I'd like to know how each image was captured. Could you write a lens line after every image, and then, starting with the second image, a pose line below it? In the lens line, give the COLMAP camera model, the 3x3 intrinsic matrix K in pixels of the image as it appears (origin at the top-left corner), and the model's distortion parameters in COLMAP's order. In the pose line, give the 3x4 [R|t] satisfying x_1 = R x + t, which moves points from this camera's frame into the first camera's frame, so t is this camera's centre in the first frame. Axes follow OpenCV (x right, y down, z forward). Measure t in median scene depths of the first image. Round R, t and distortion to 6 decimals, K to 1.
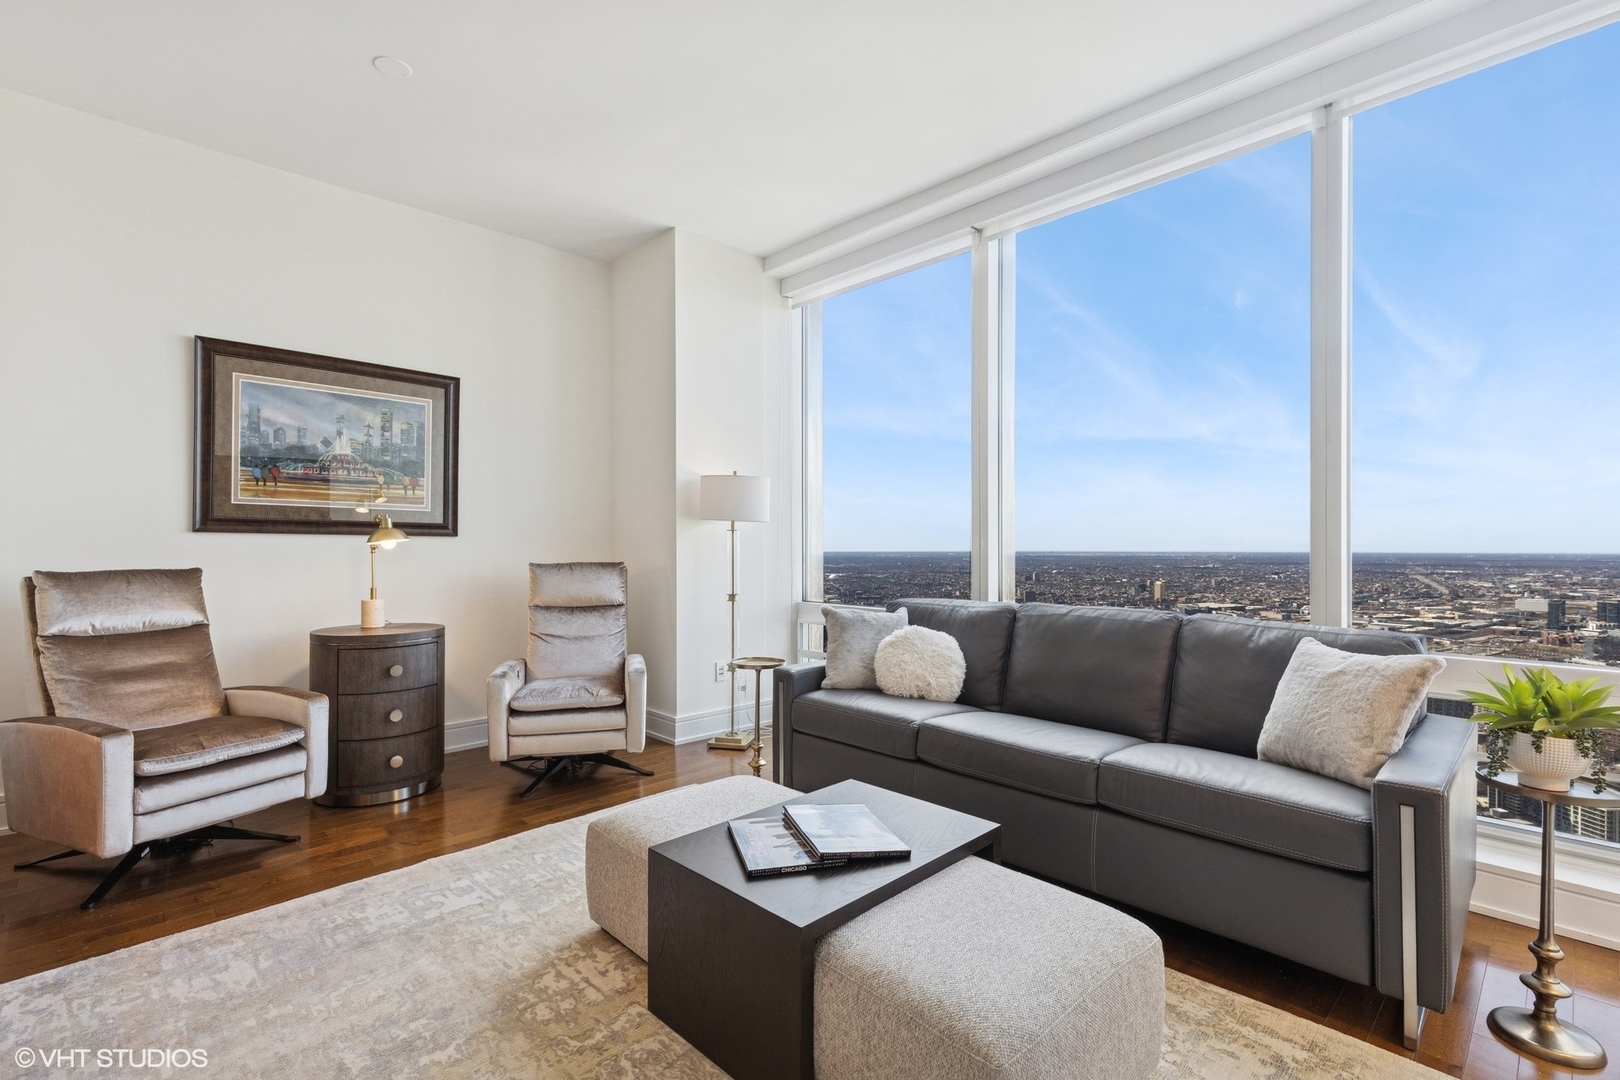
lens RADIAL K [[739.3, 0, 805.7], [0, 739.3, 538.3], [0, 0, 1]] dist [0.007482, -0.000875]
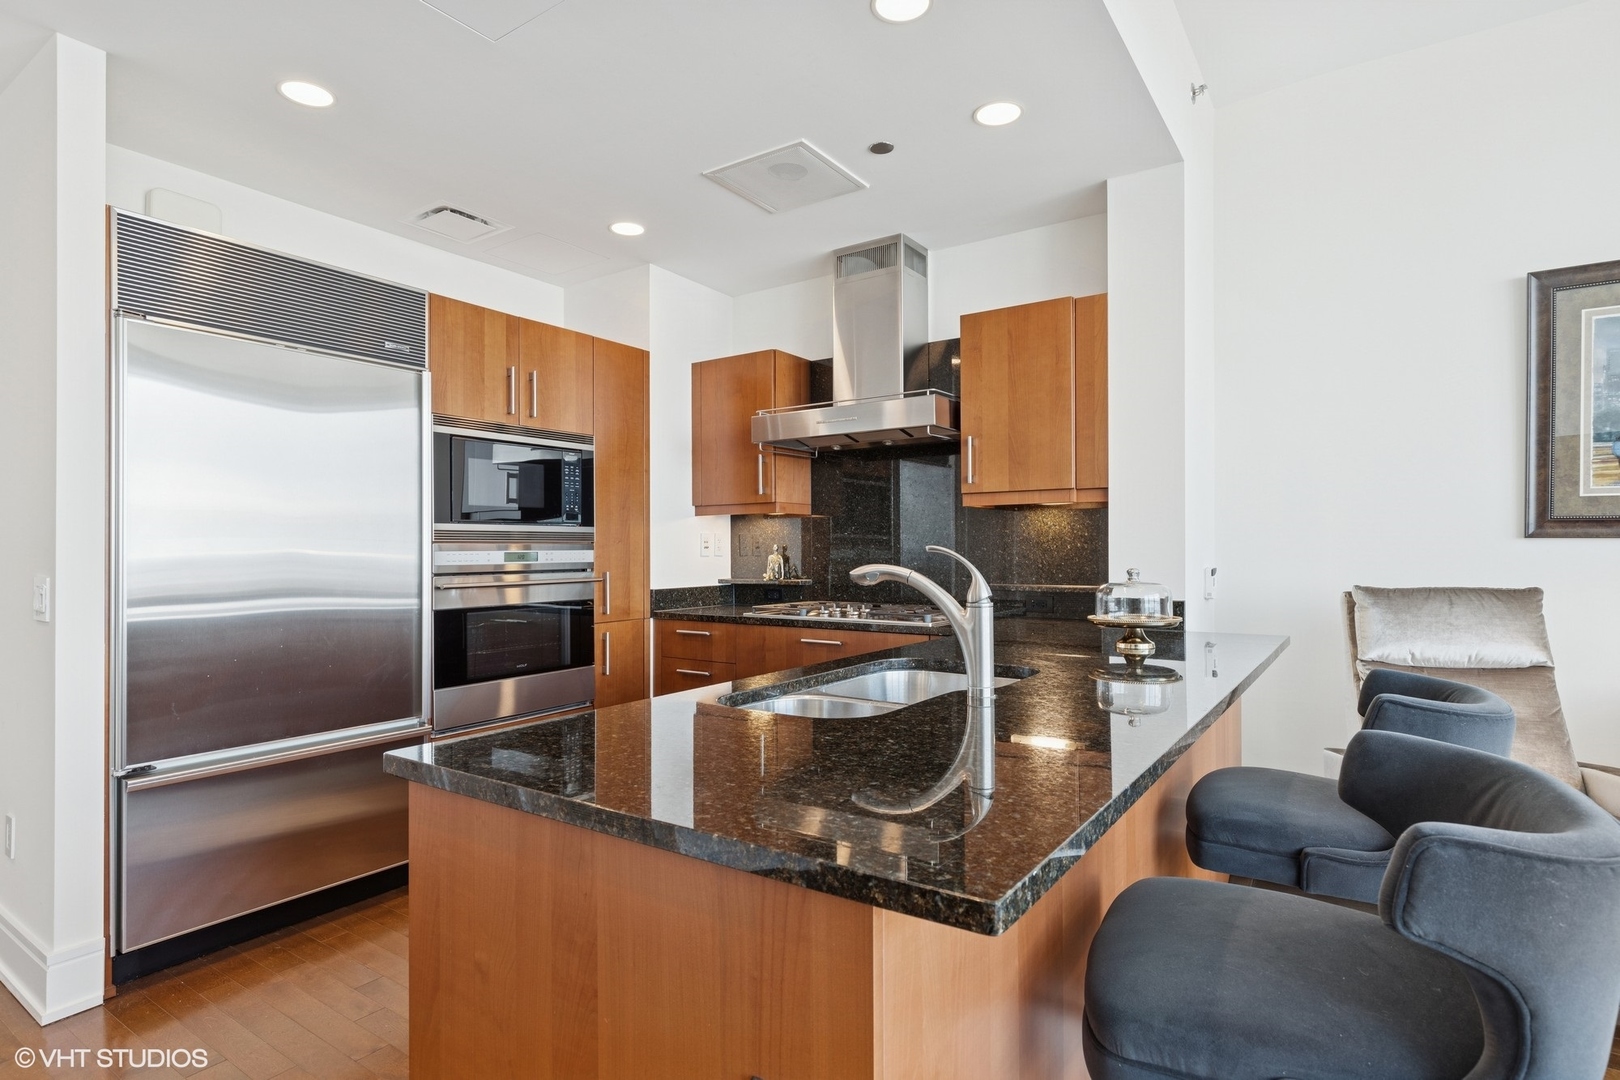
lens RADIAL K [[863.6, 0, 816.6], [0, 863.6, 546.0], [0, 0, 1]] dist [0.016160, -0.000441]
pose [[0.213284, -0.006164, -0.976971, -0.128441], [0.013145, 0.999908, -0.003439, -0.007049], [0.976902, -0.012109, 0.213345, 0.123305]]
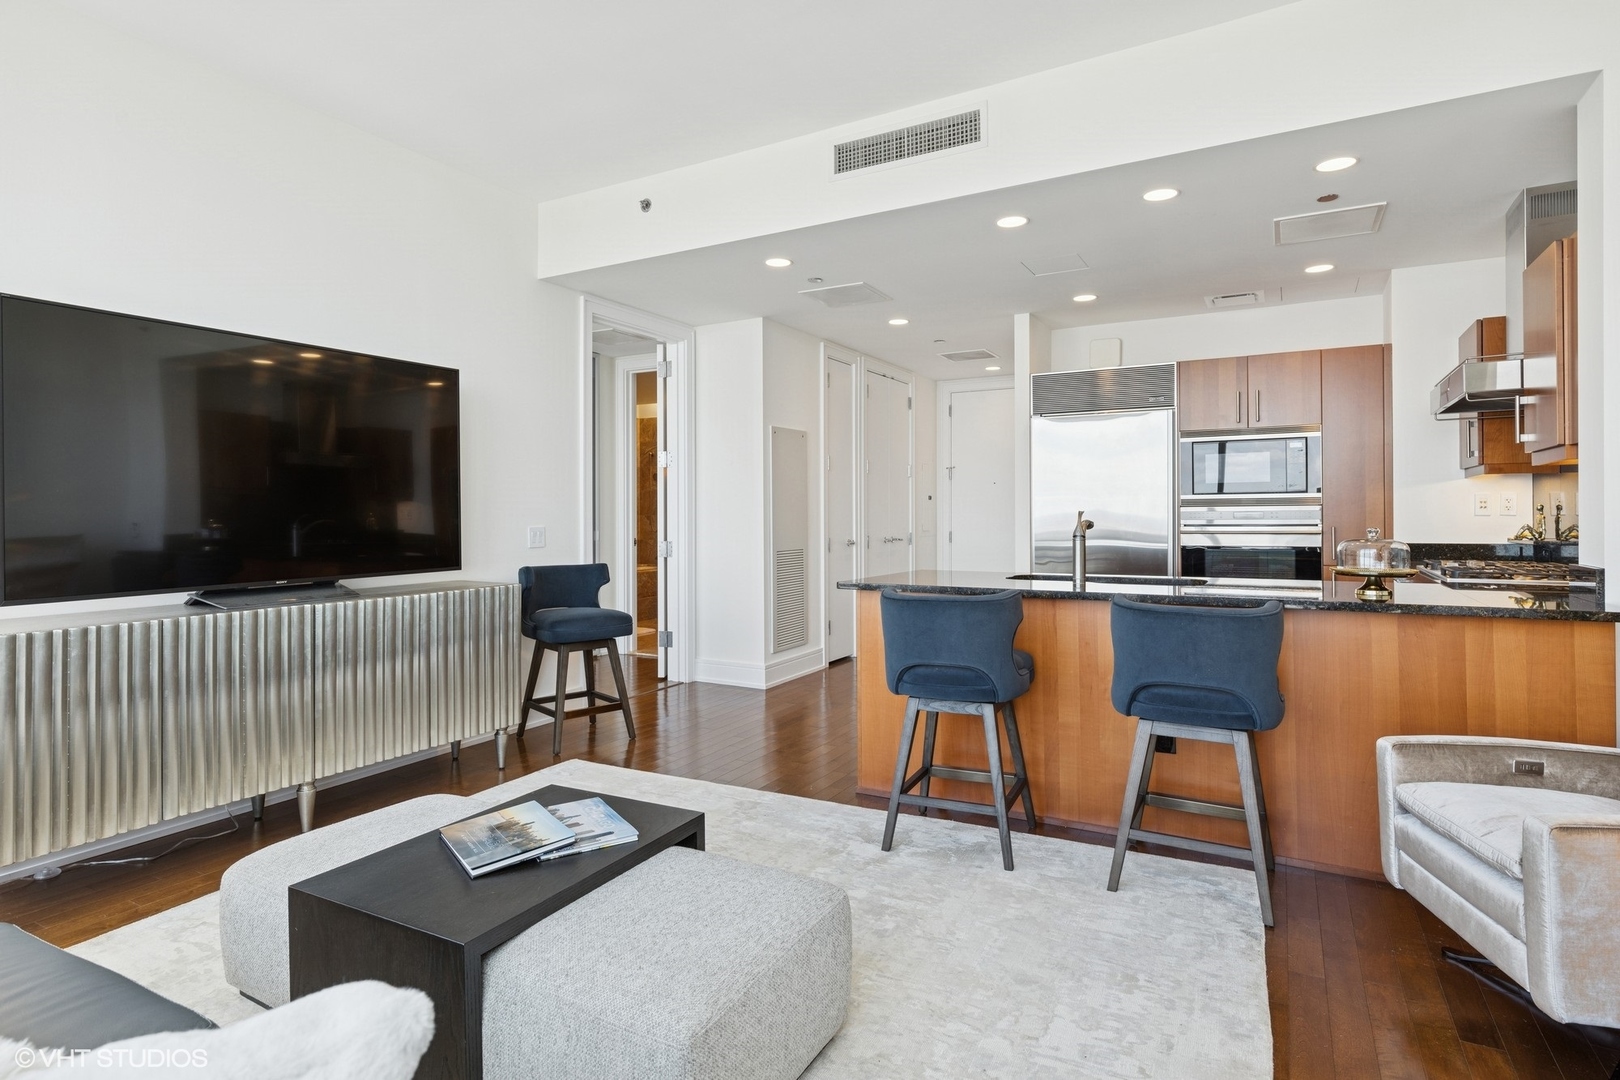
lens RADIAL K [[869.4, 0, 812.6], [0, 869.4, 515.1], [0, 0, 1]] dist [0.001825, 0.000328]
pose [[-0.956320, 0.005624, -0.292268, 0.001548], [0.007462, 0.999959, -0.005176, -0.000850], [0.292227, -0.007131, -0.956322, 1.301708]]
